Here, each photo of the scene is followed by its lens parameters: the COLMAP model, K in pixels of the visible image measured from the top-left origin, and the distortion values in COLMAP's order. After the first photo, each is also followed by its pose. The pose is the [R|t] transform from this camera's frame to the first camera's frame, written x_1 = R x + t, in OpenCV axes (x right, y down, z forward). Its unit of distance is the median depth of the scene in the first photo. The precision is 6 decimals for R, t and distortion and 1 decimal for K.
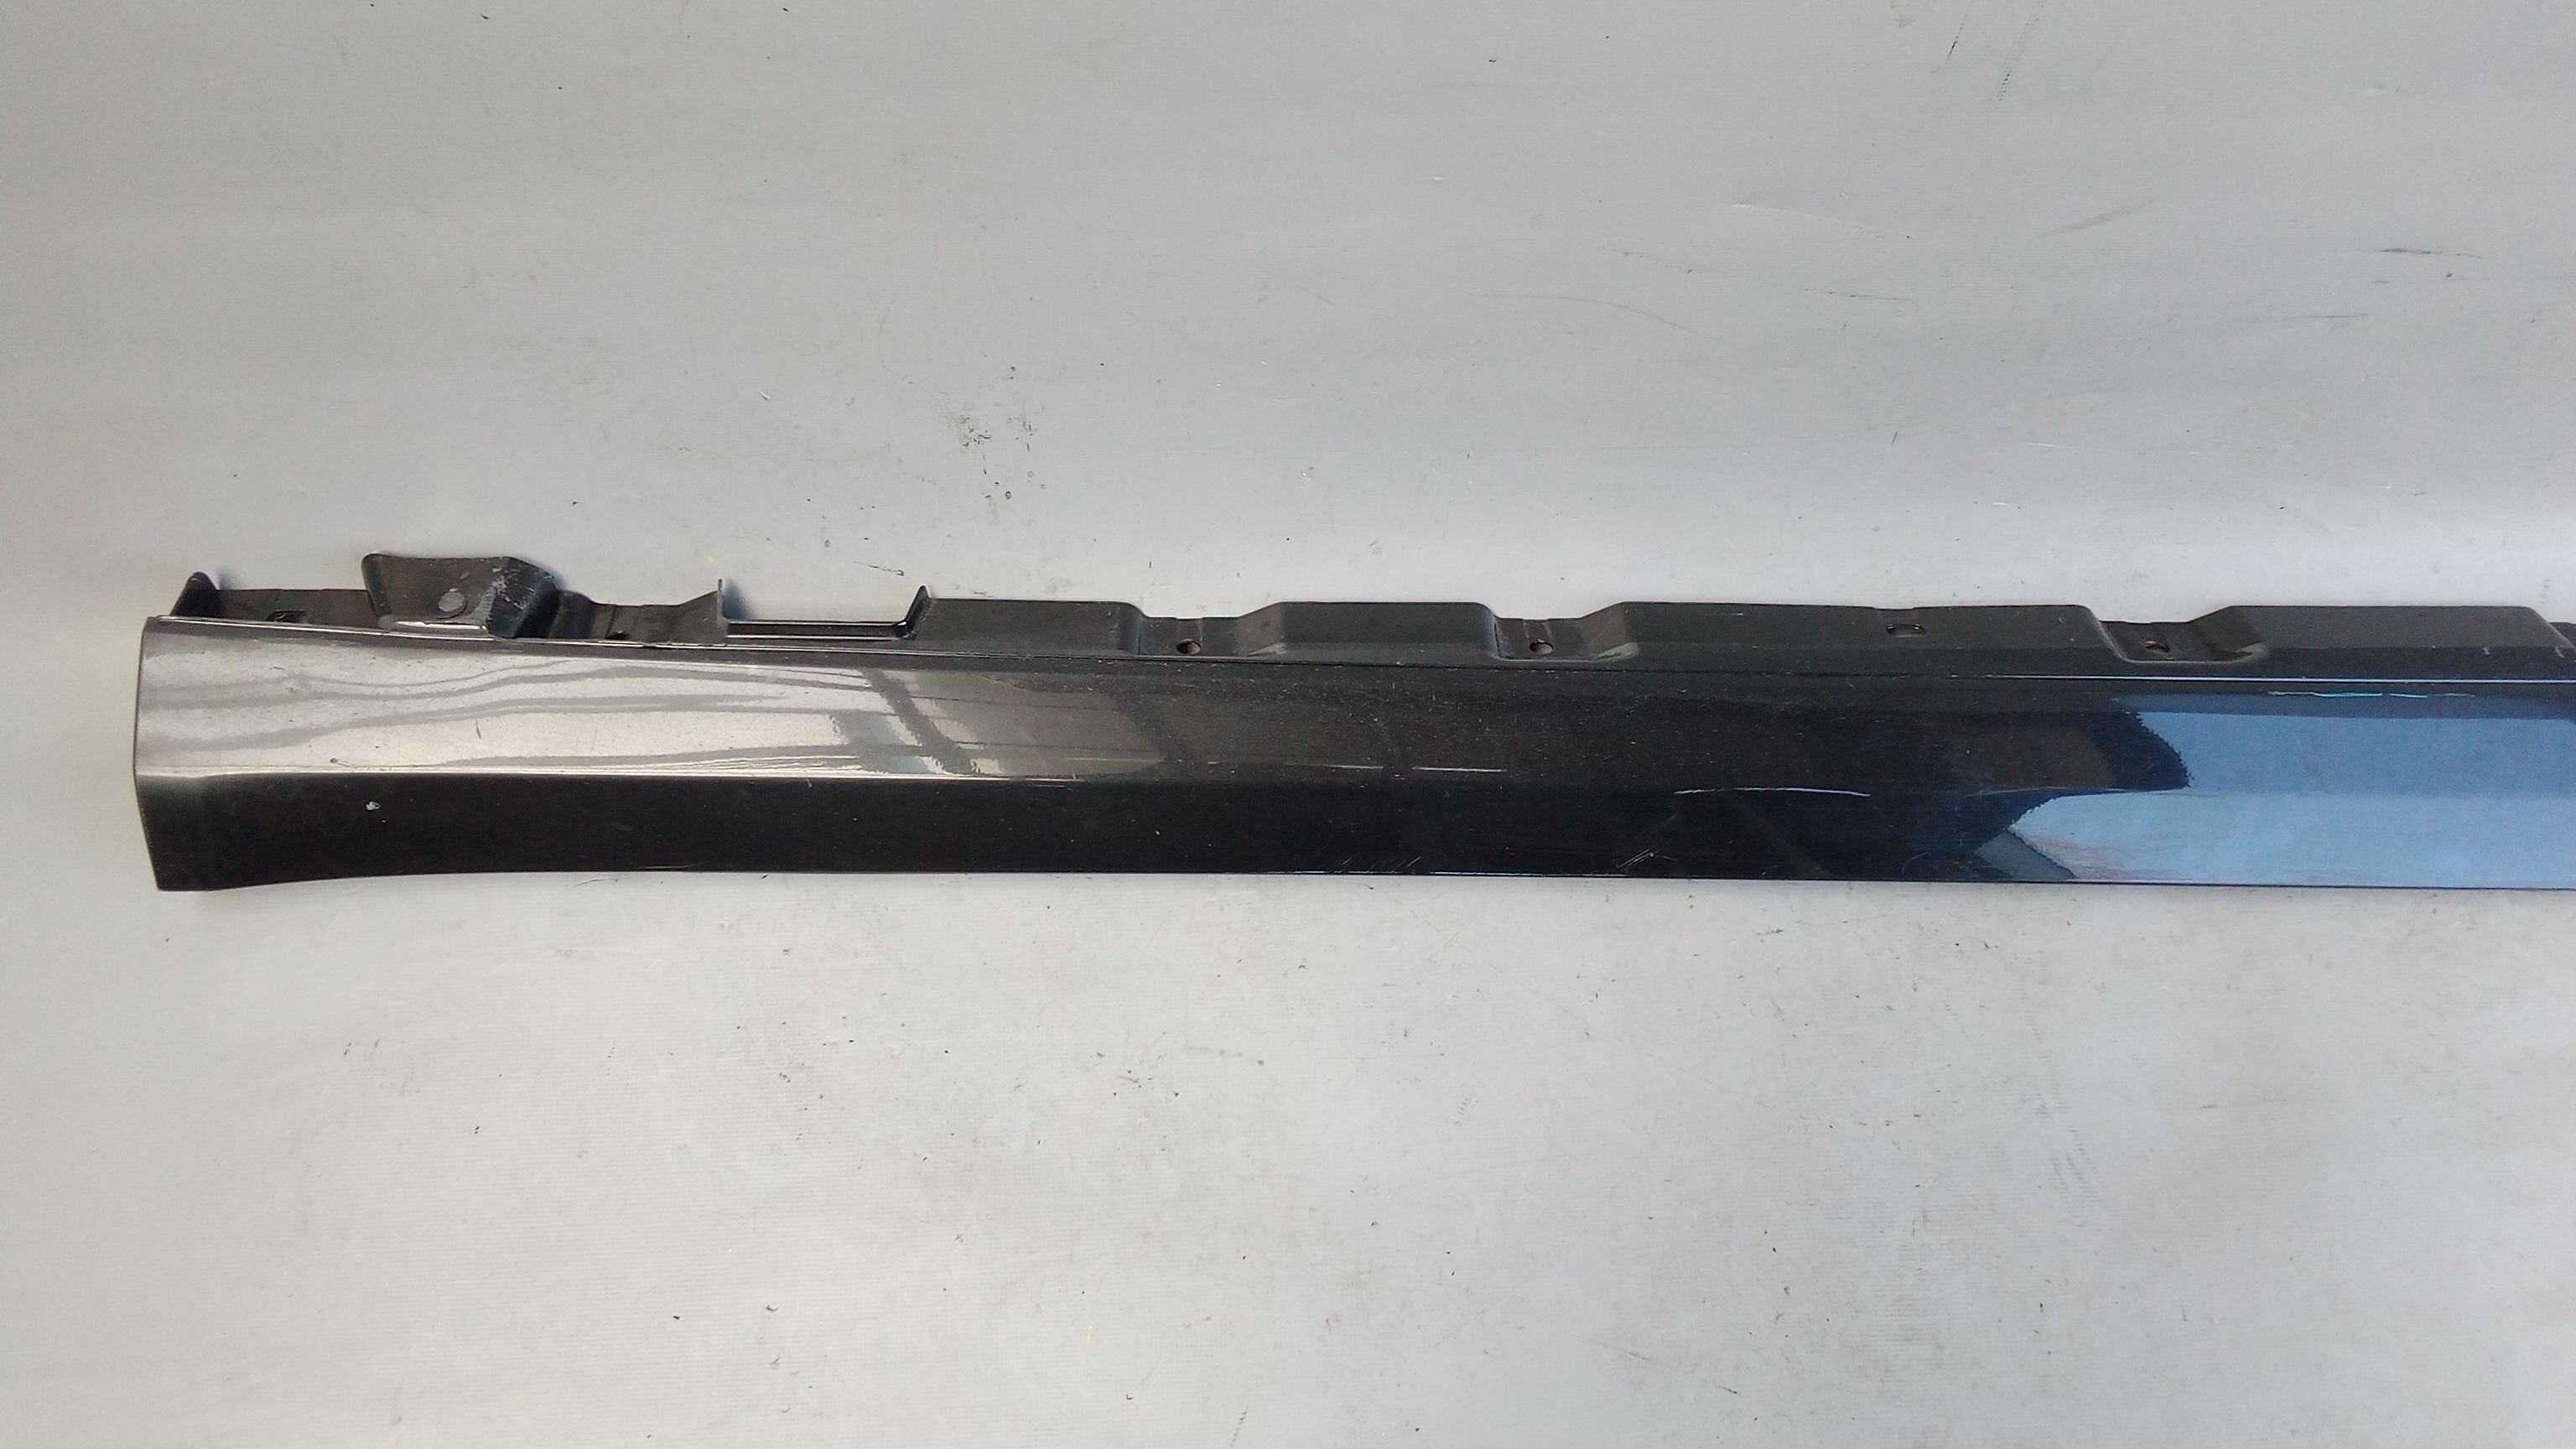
lens RADIAL K [[2003.0, 0, 1326.7], [0, 2003.0, 701.6], [0, 0, 1]] dist [0.043811, -0.074580]
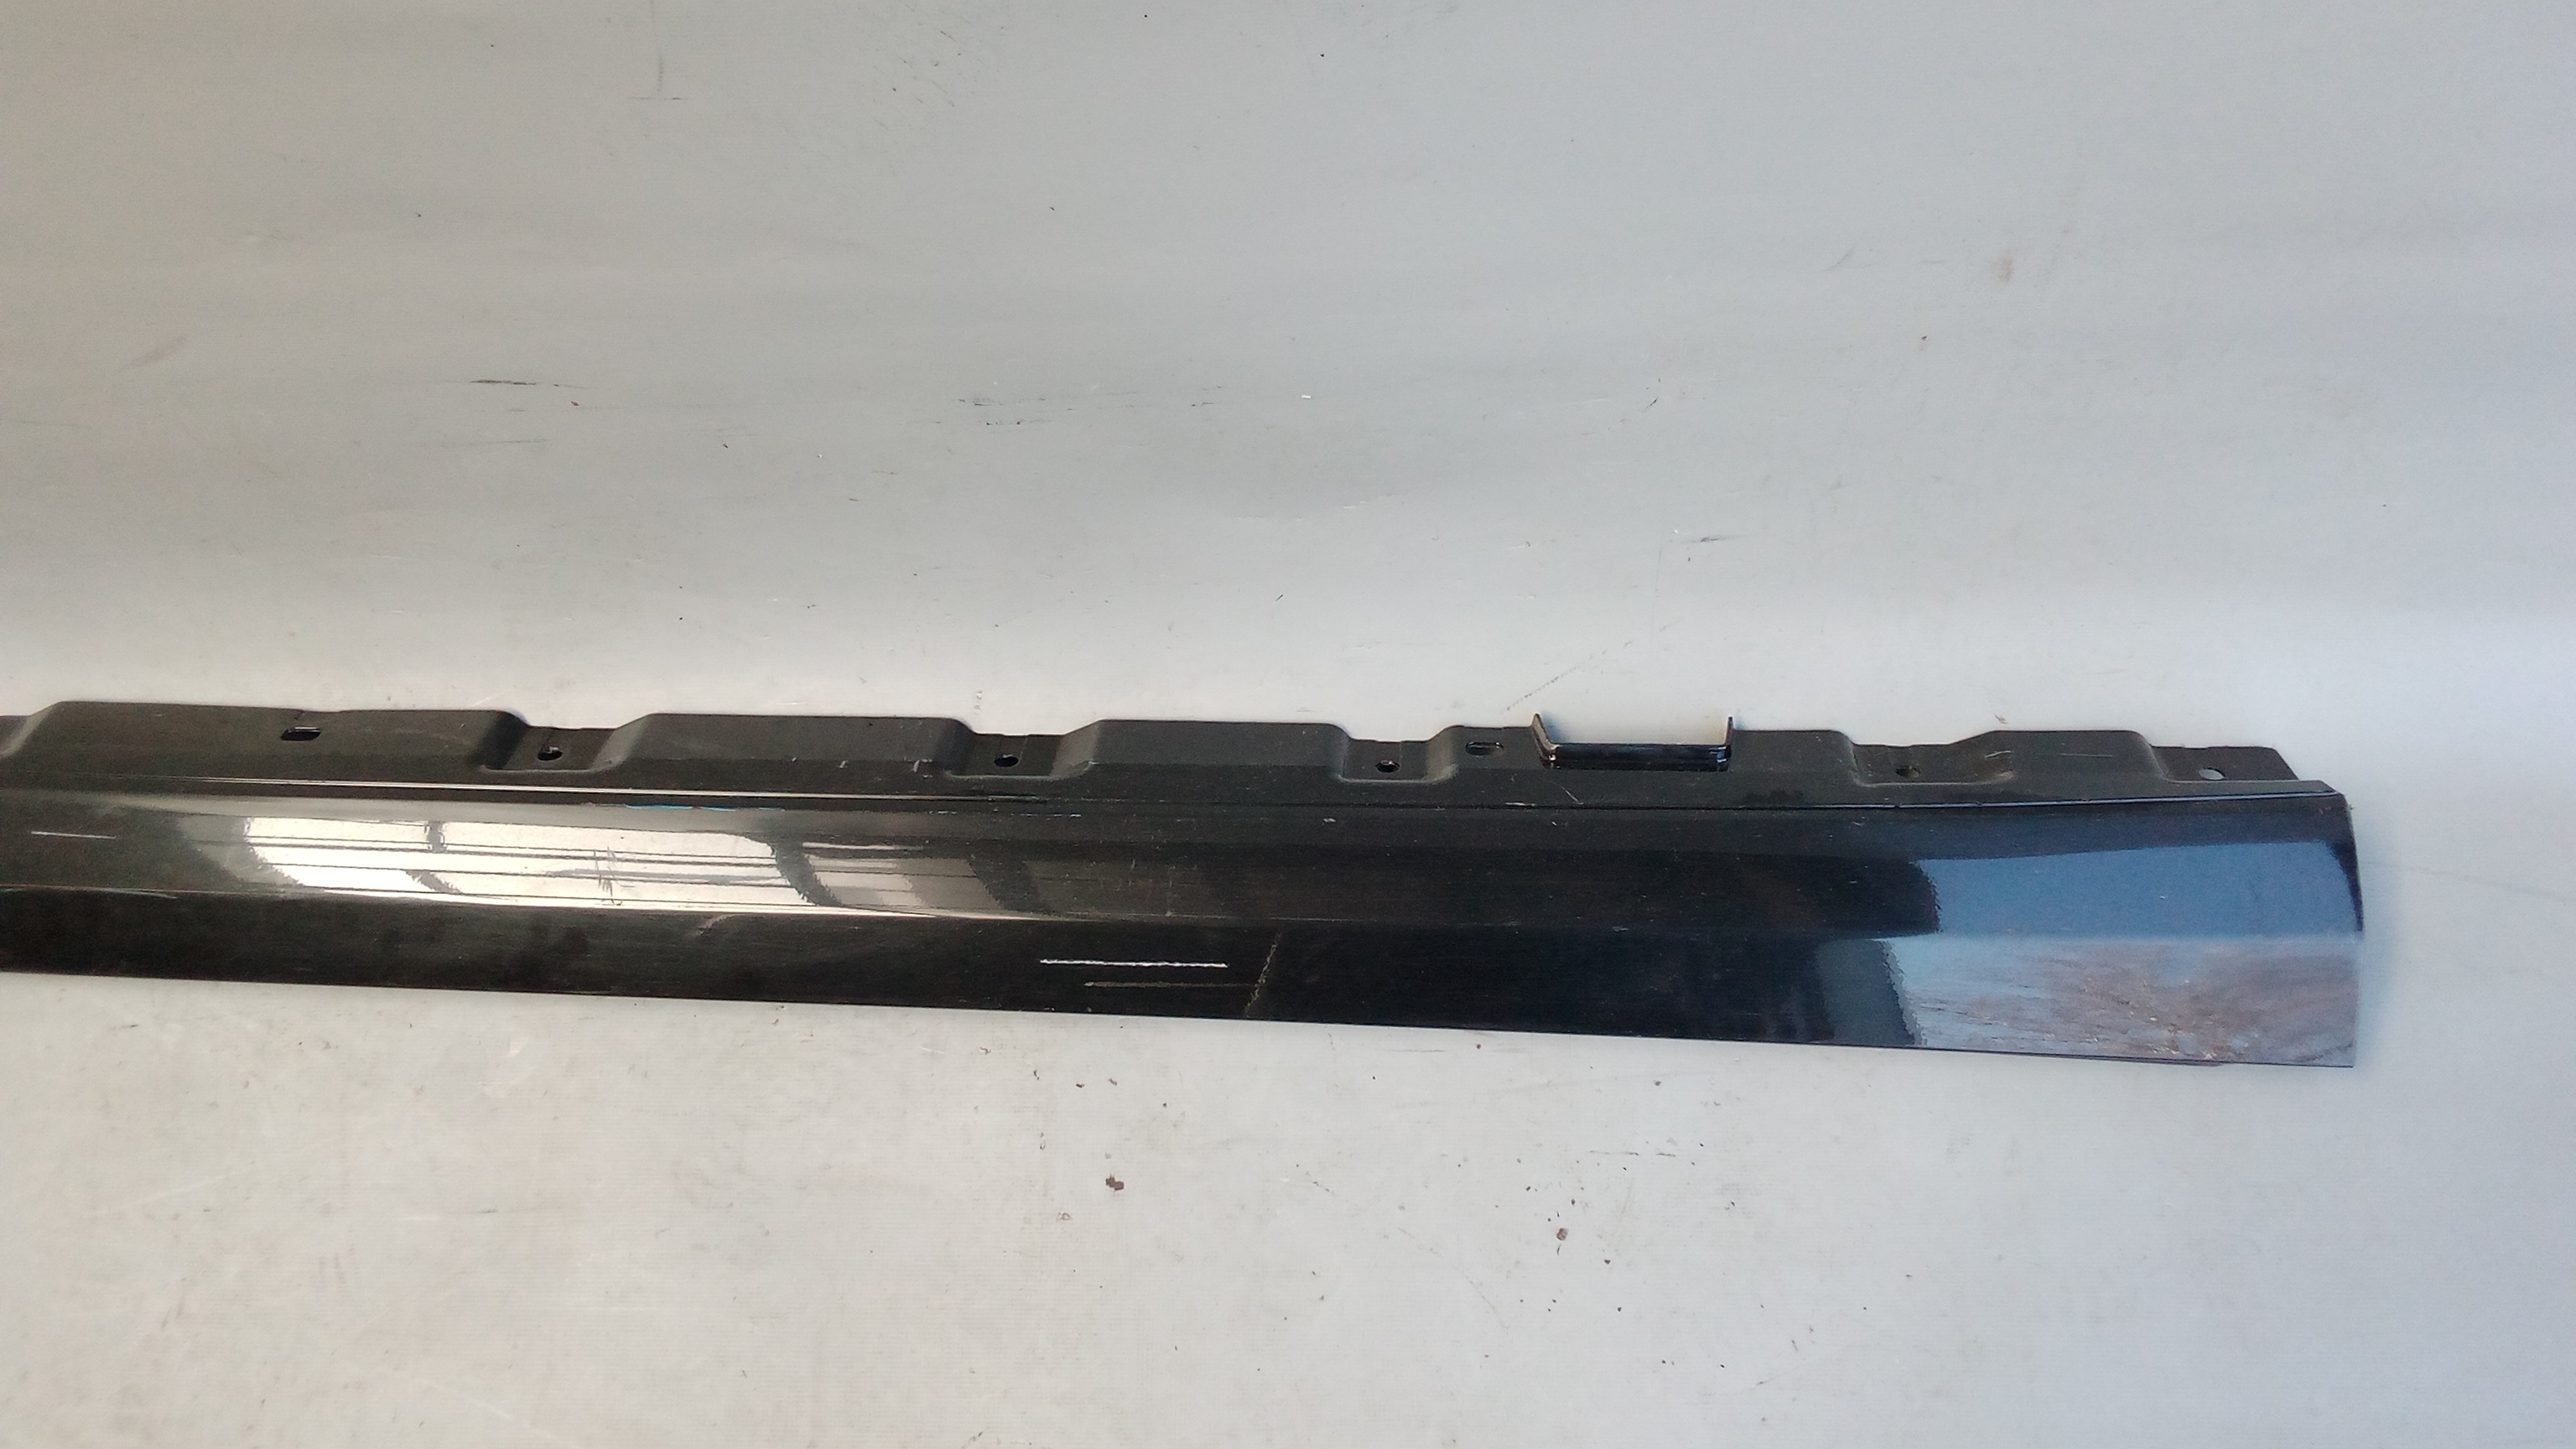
lens RADIAL K [[2036.3, 0, 1333.6], [0, 2036.3, 687.4], [0, 0, 1]] dist [0.047352, -0.067372]
pose [[0.995154, 0.014506, -0.097253, 0.986319], [-0.015127, 0.999870, -0.005648, -0.066156], [0.097159, 0.007092, 0.995244, 0.008983]]
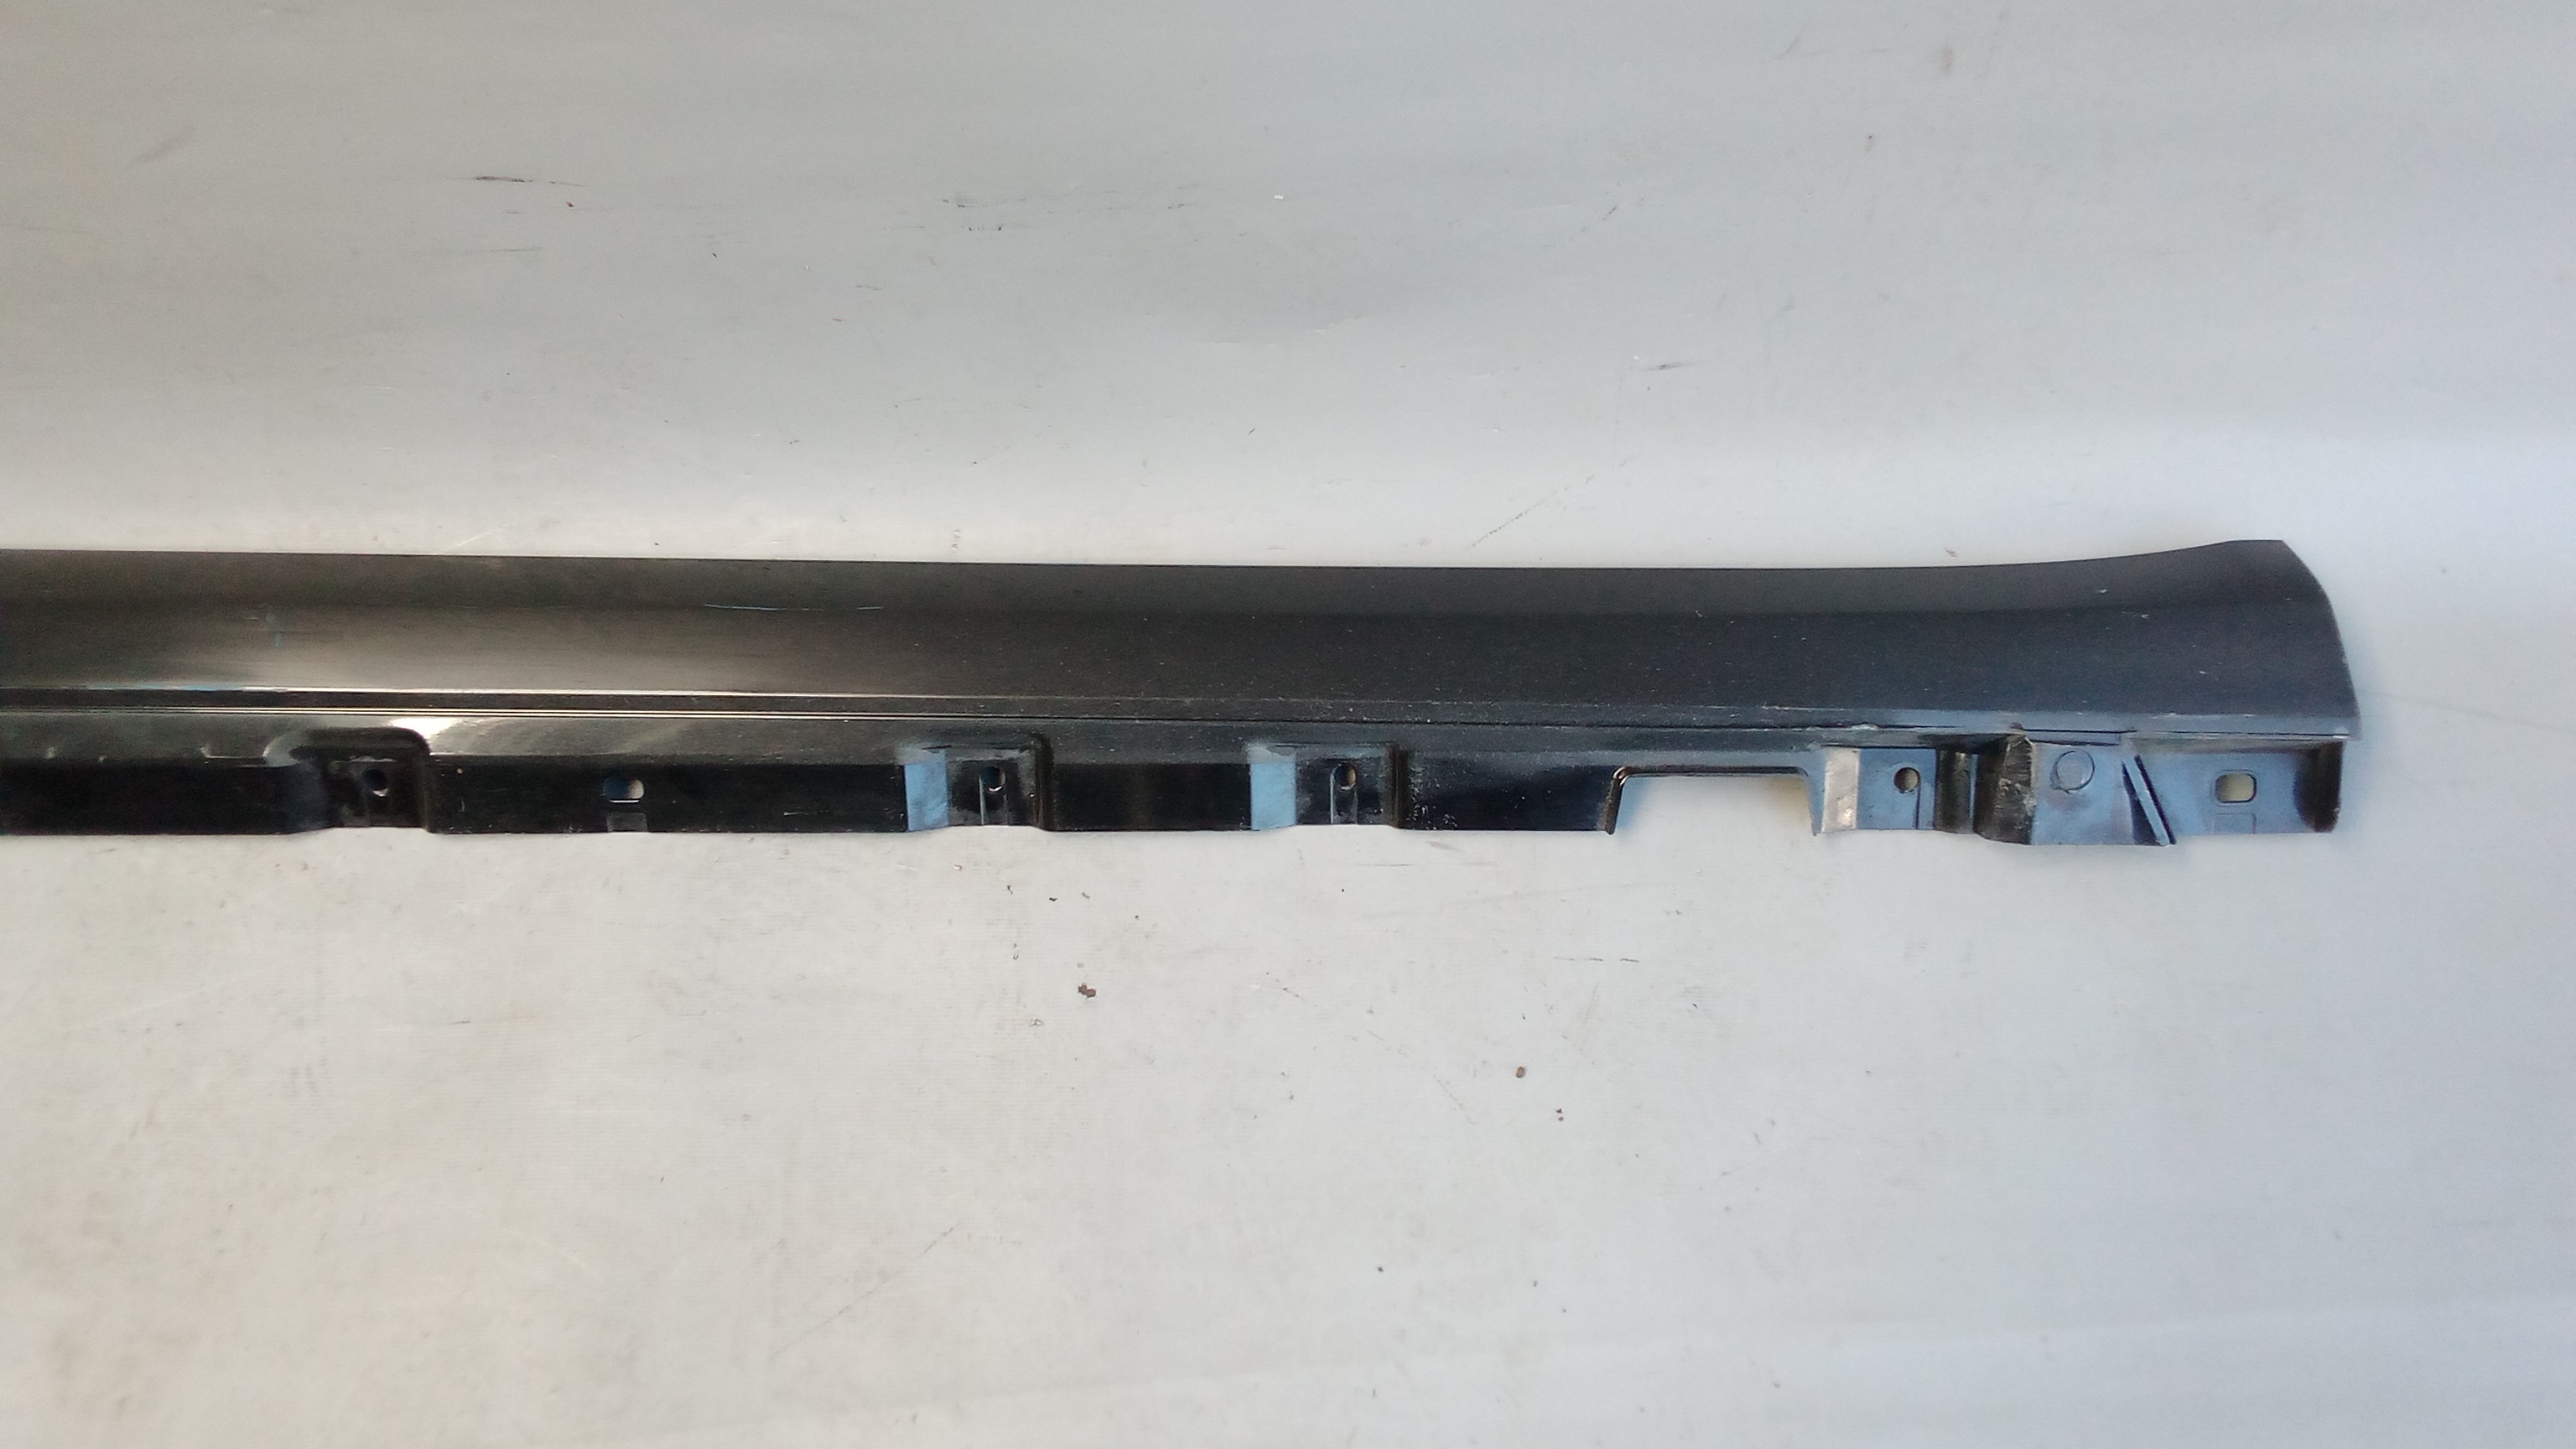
lens RADIAL K [[2036.3, 0, 1333.6], [0, 2036.3, 687.4], [0, 0, 1]] dist [0.047352, -0.067372]
pose [[0.996483, 0.010628, -0.083115, 0.990597], [-0.016059, 0.997760, -0.064944, 0.094140], [0.082239, 0.066051, 0.994422, -0.011063]]
